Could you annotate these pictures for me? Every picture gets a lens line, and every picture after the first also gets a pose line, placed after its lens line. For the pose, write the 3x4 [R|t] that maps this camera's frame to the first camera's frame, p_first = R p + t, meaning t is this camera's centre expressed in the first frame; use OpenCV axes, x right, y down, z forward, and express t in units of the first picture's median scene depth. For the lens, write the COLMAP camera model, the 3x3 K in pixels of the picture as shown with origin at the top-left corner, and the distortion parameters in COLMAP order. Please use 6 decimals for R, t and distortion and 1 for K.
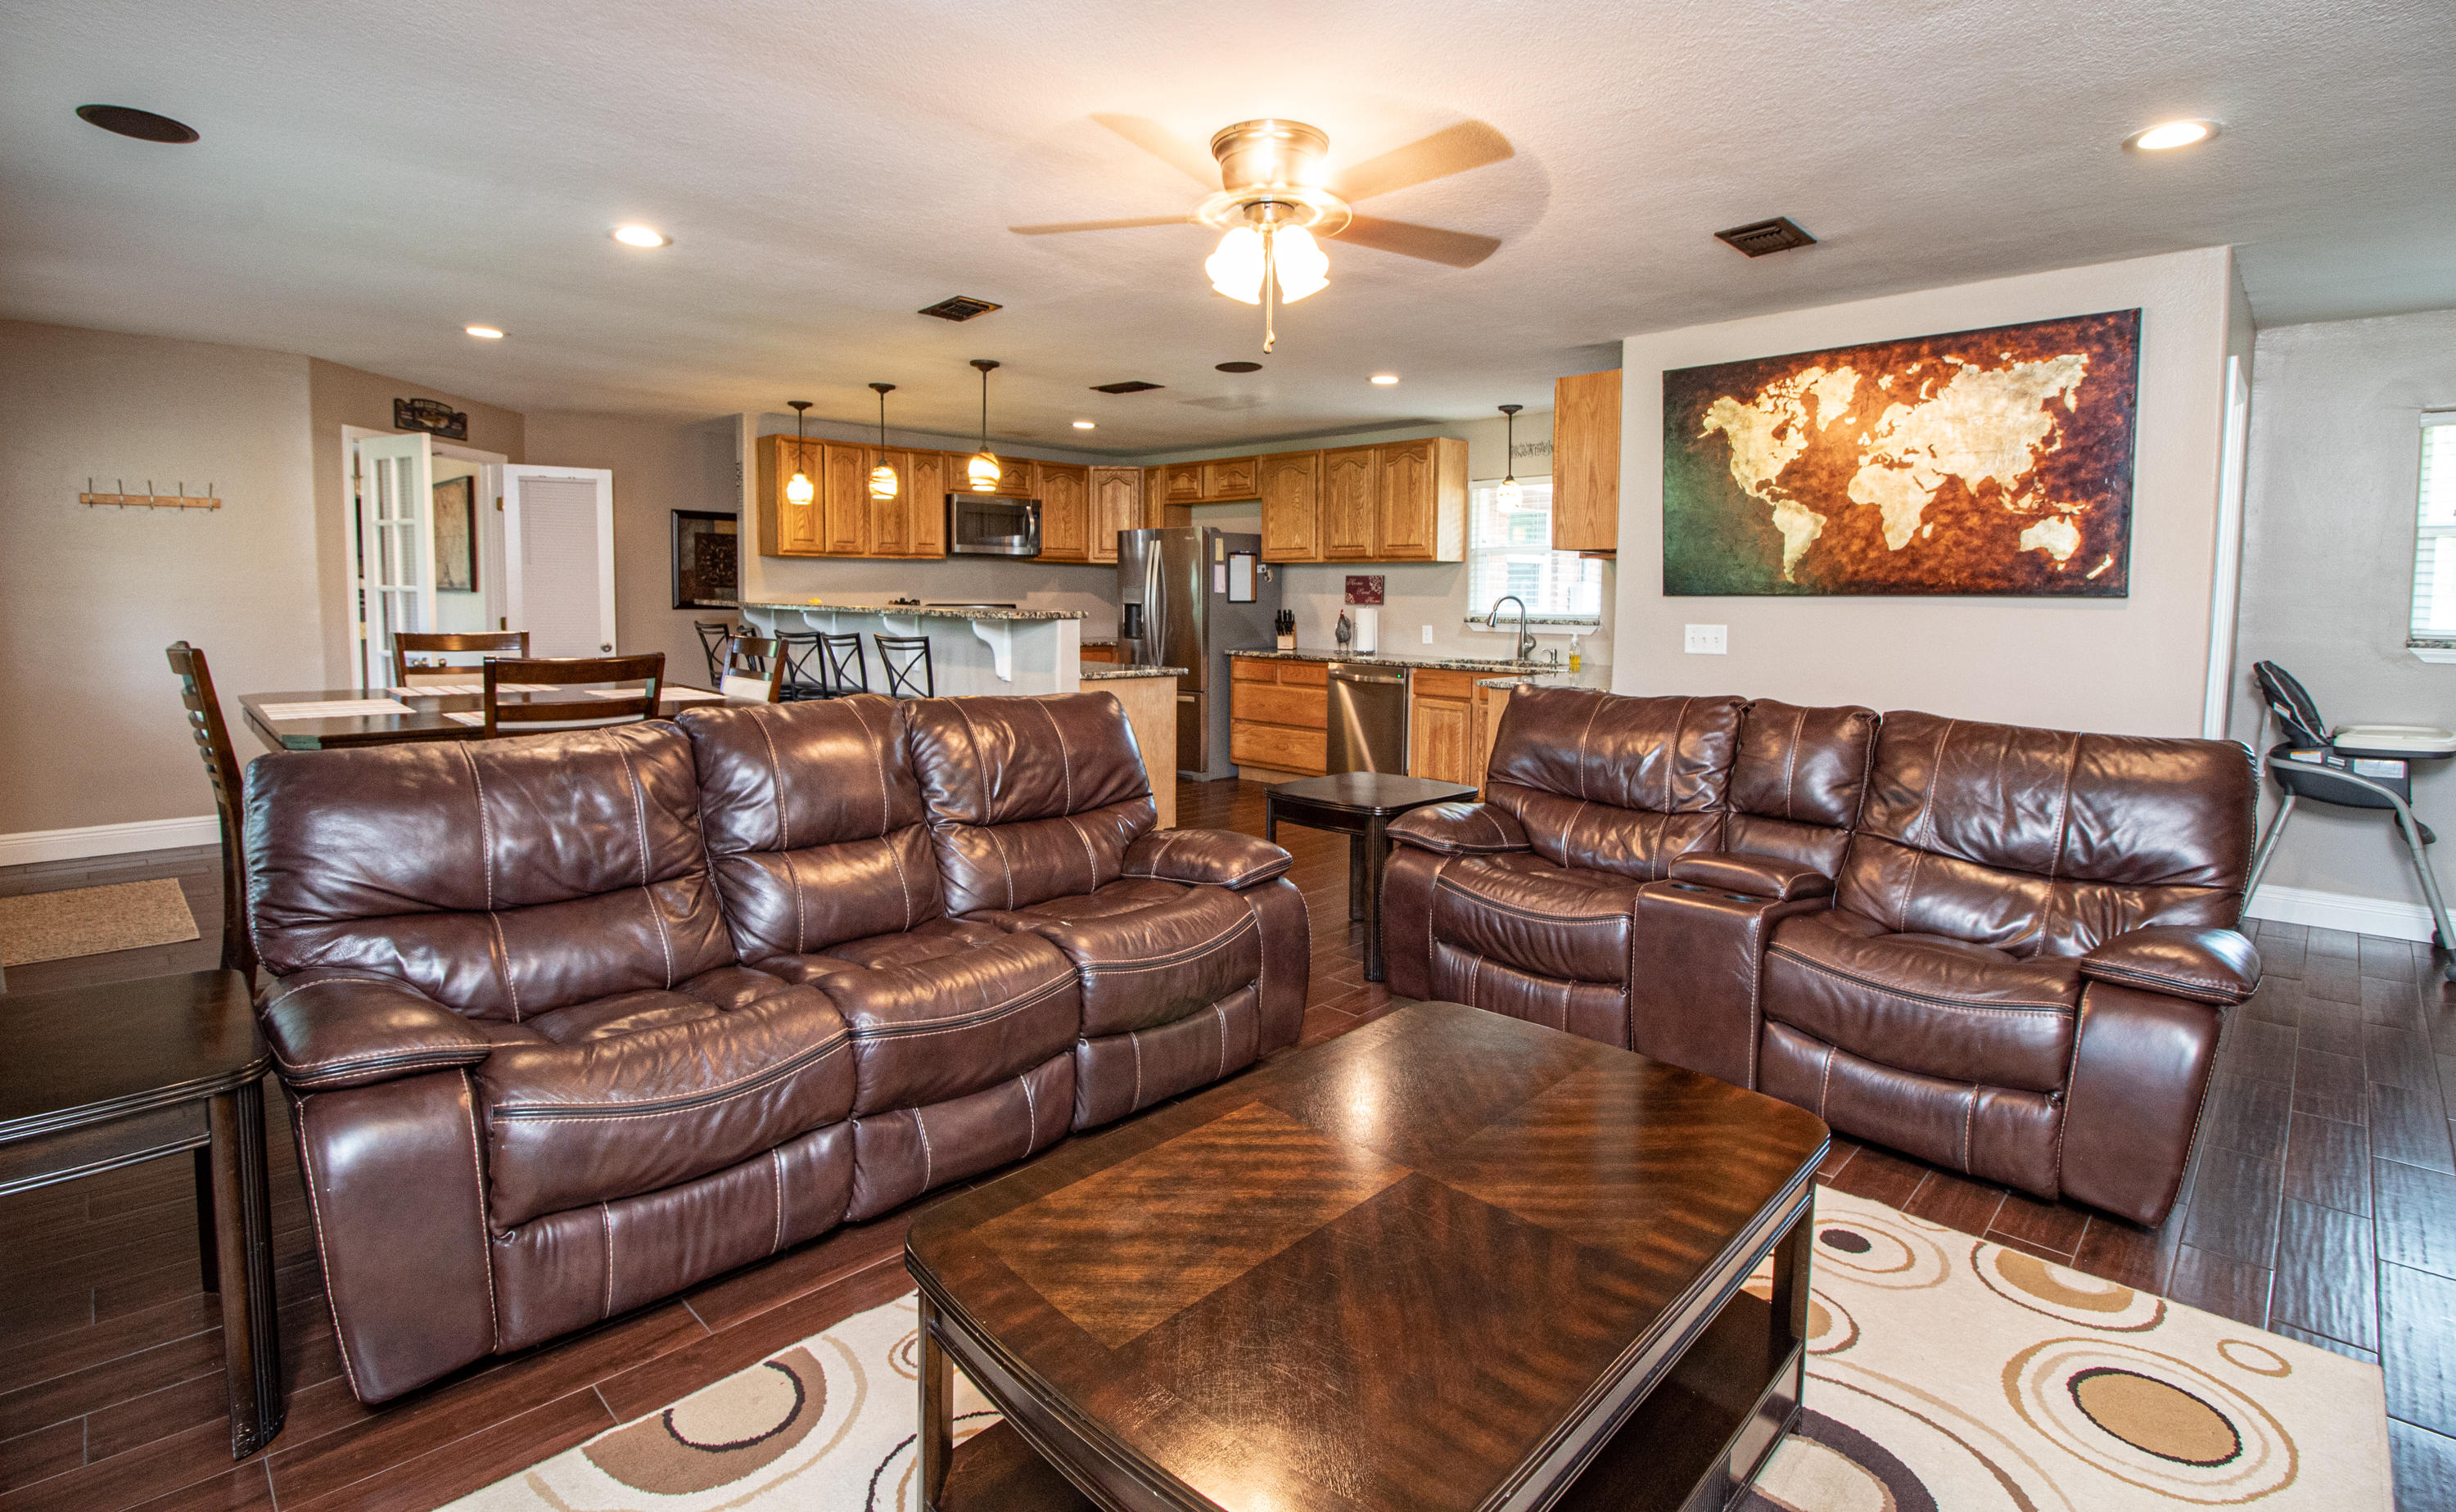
lens RADIAL K [[1139.2, 0, 1206.7], [0, 1139.2, 675.3], [0, 0, 1]] dist [-0.008783, -0.008456]
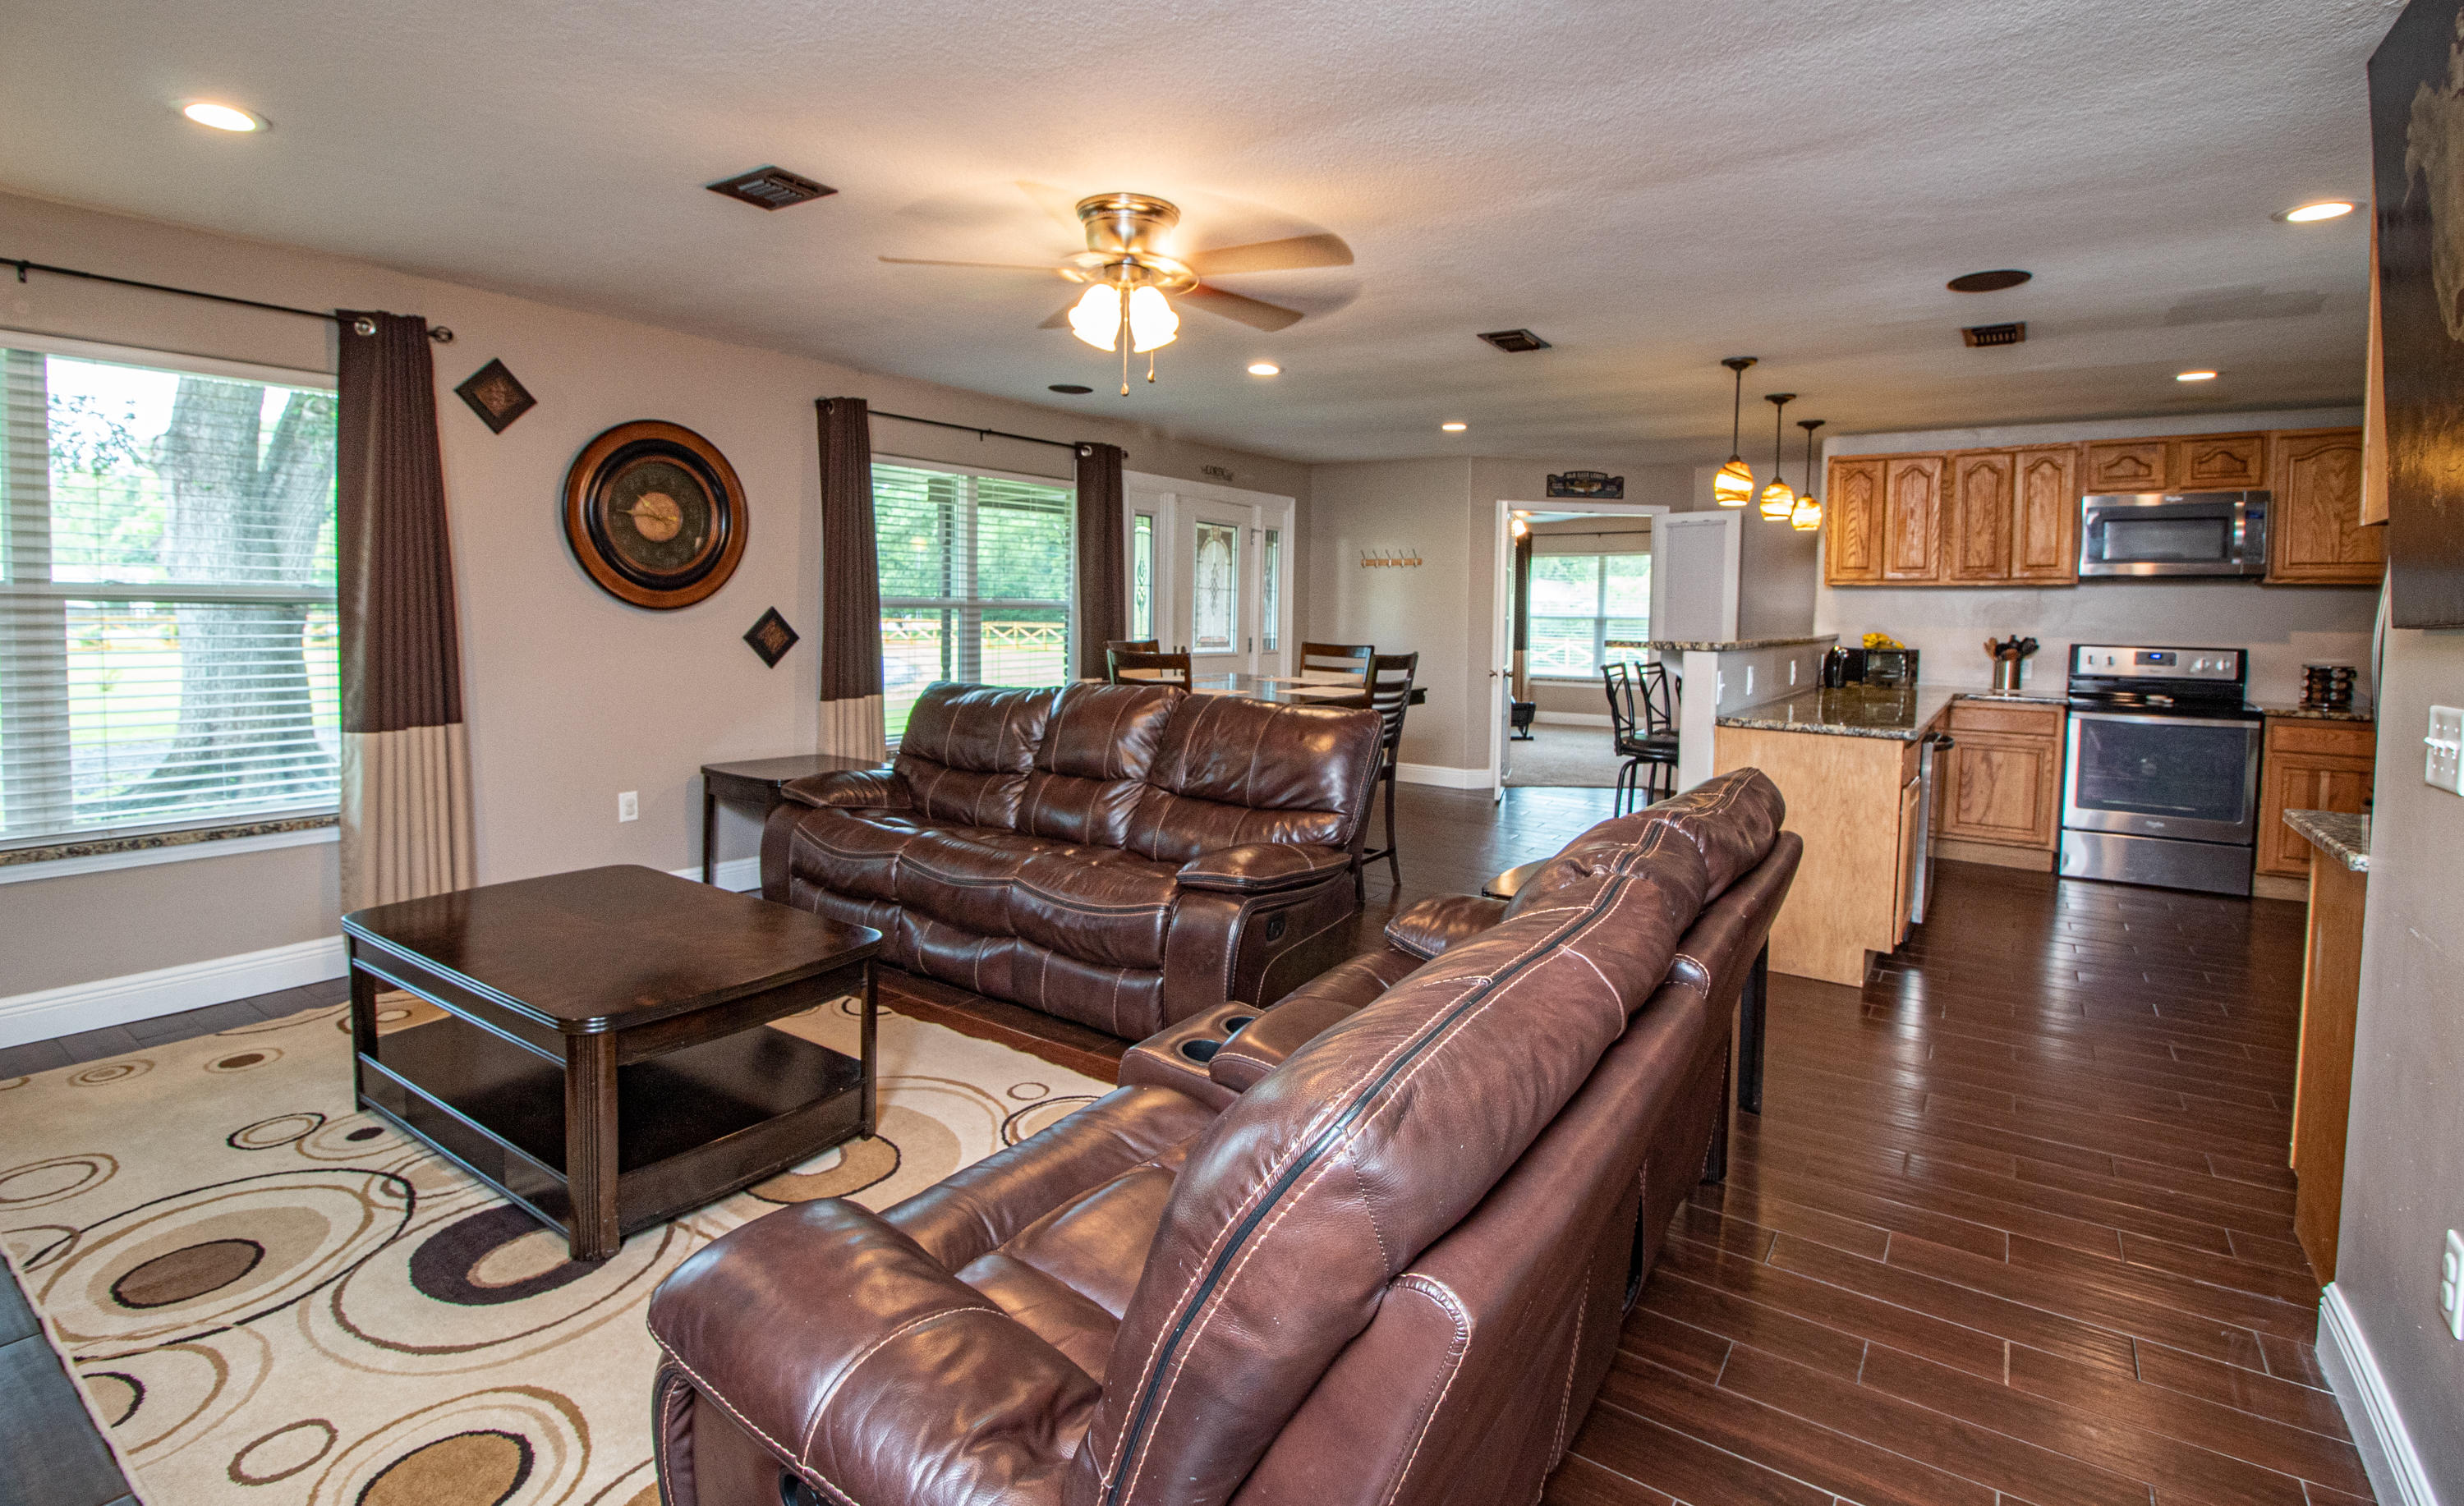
lens RADIAL K [[1152.5, 0, 1219.9], [0, 1152.5, 666.5], [0, 0, 1]] dist [-0.009154, -0.007280]
pose [[0.178681, 0.040141, -0.983088, 0.428801], [-0.086433, 0.995945, 0.024956, -0.018884], [0.980103, 0.080512, 0.181426, 0.324527]]
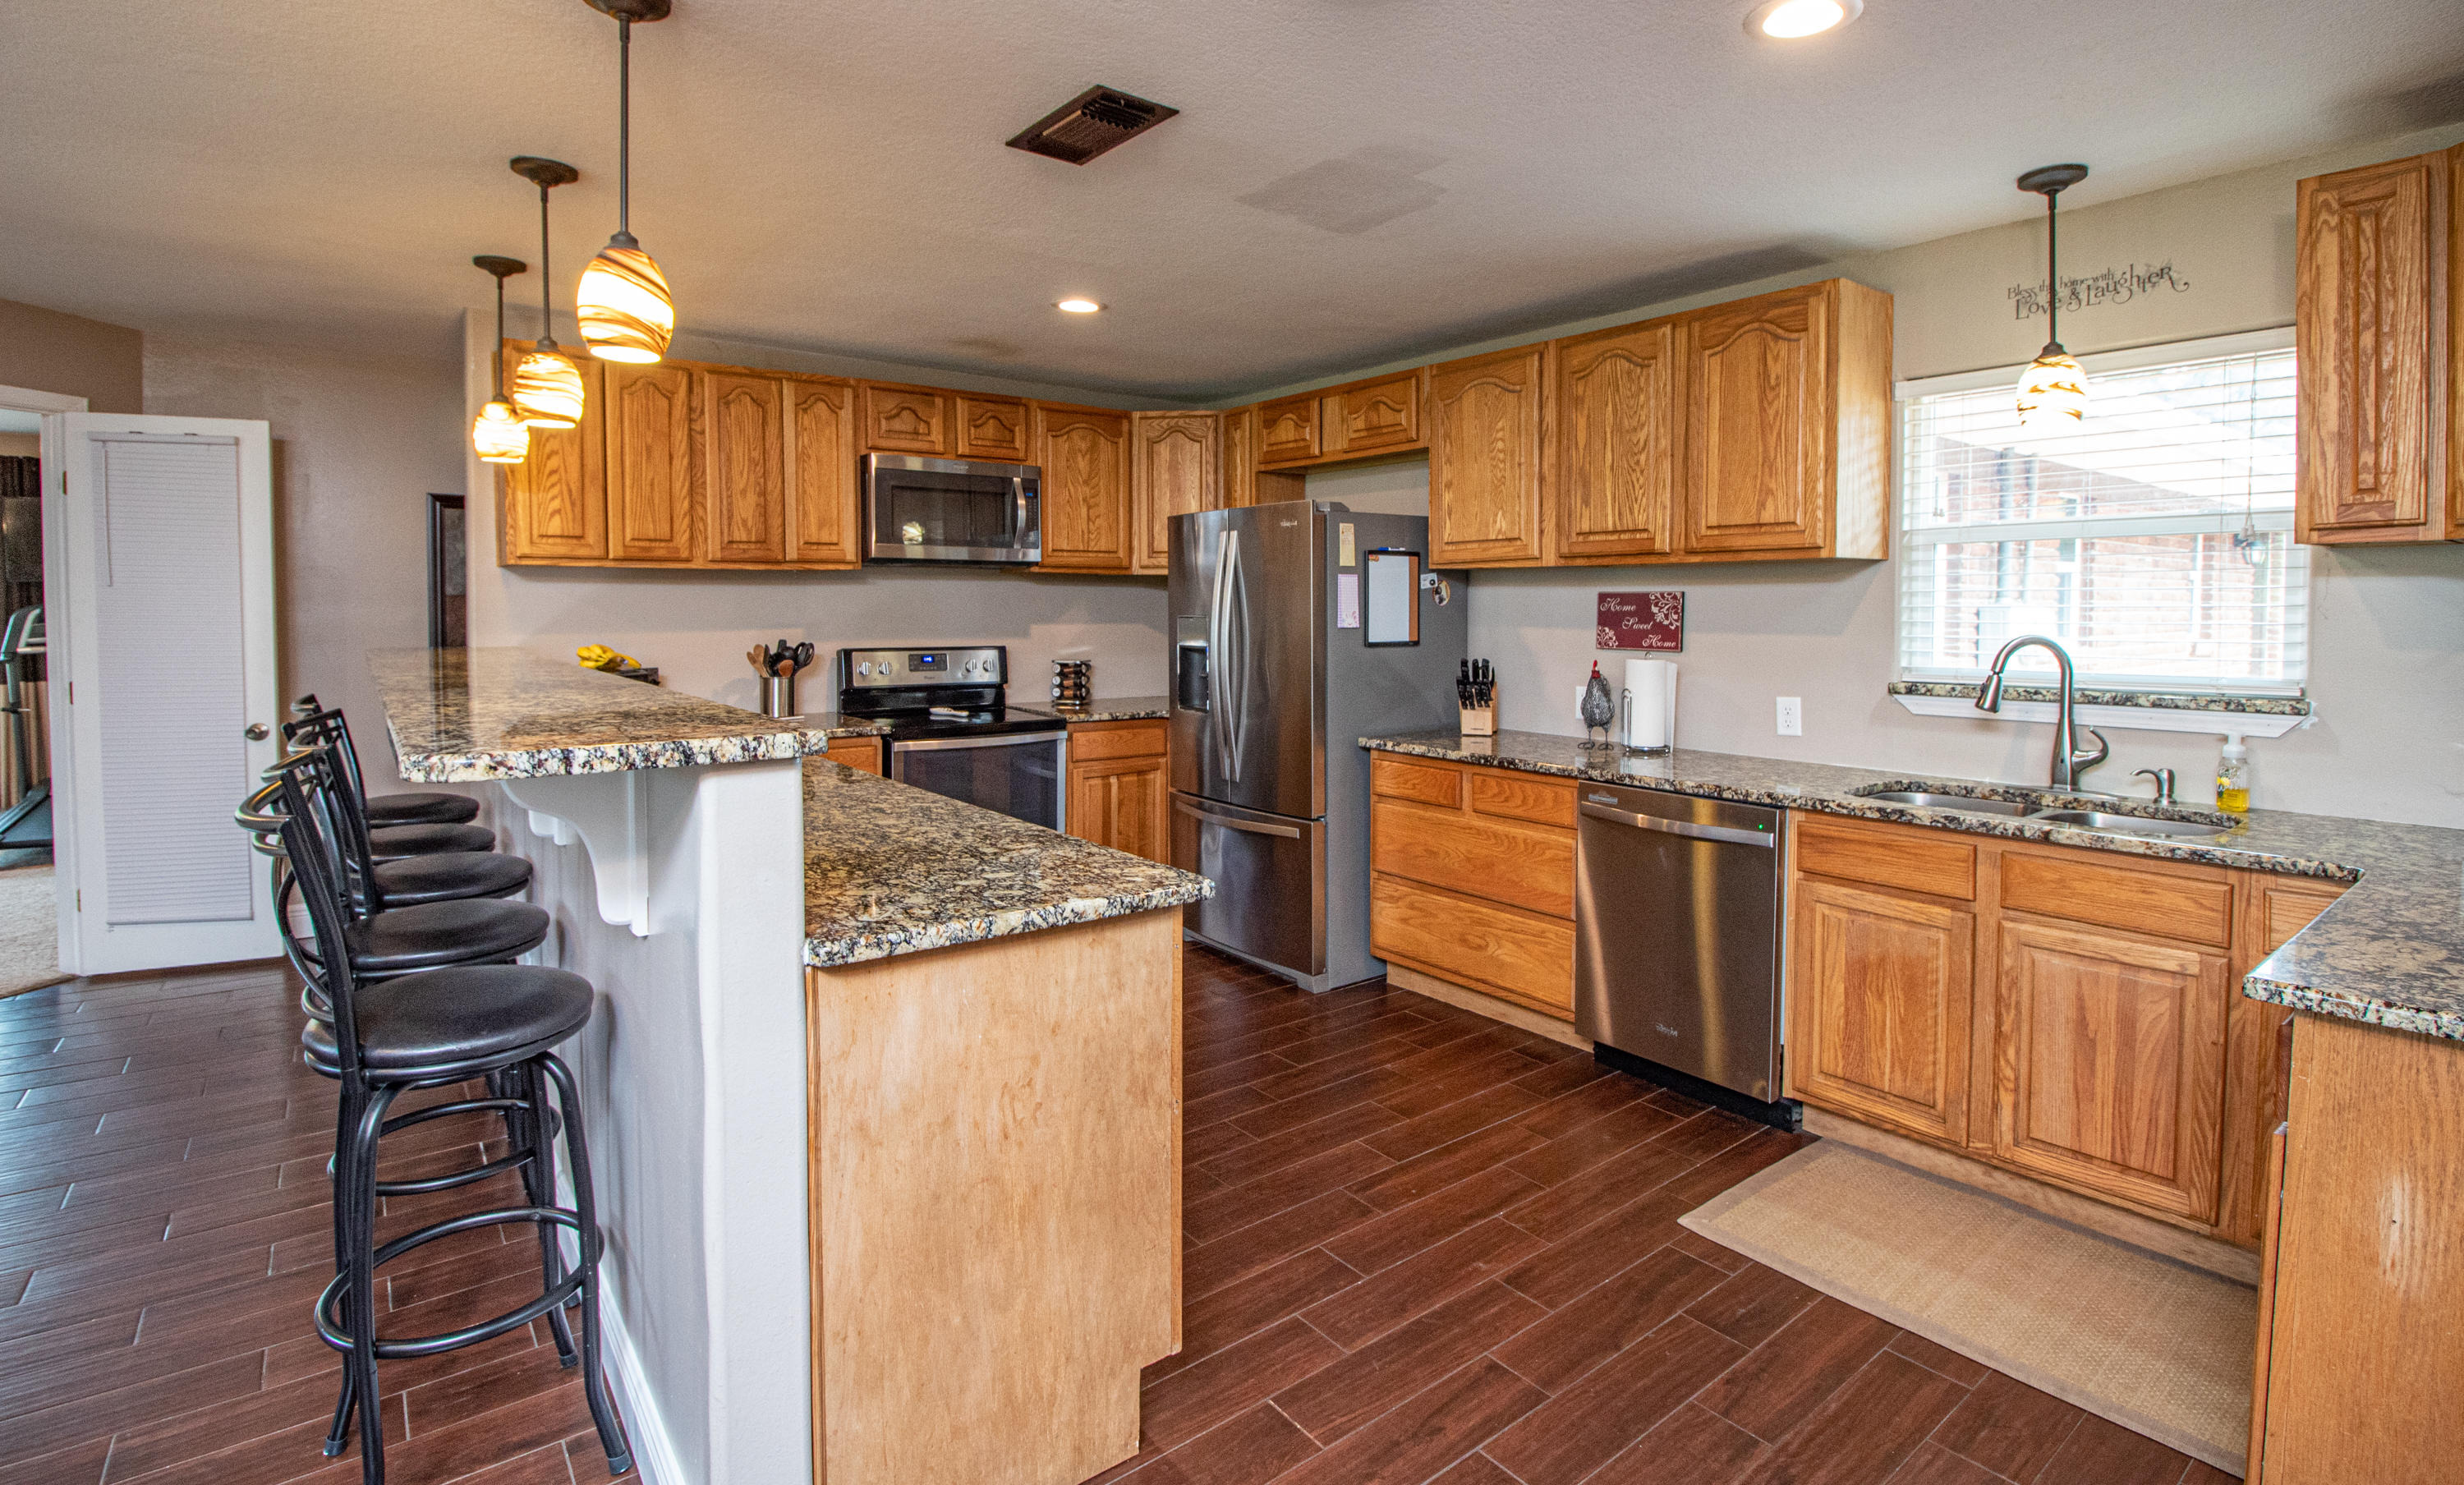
lens RADIAL K [[1135.7, 0, 1215.6], [0, 1135.7, 649.8], [0, 0, 1]] dist [-0.009257, -0.007015]
pose [[0.991401, -0.003873, -0.130801, 0.019372], [-0.000861, 0.999347, -0.036113, -0.044012], [0.130856, 0.035915, 0.990751, 0.483658]]
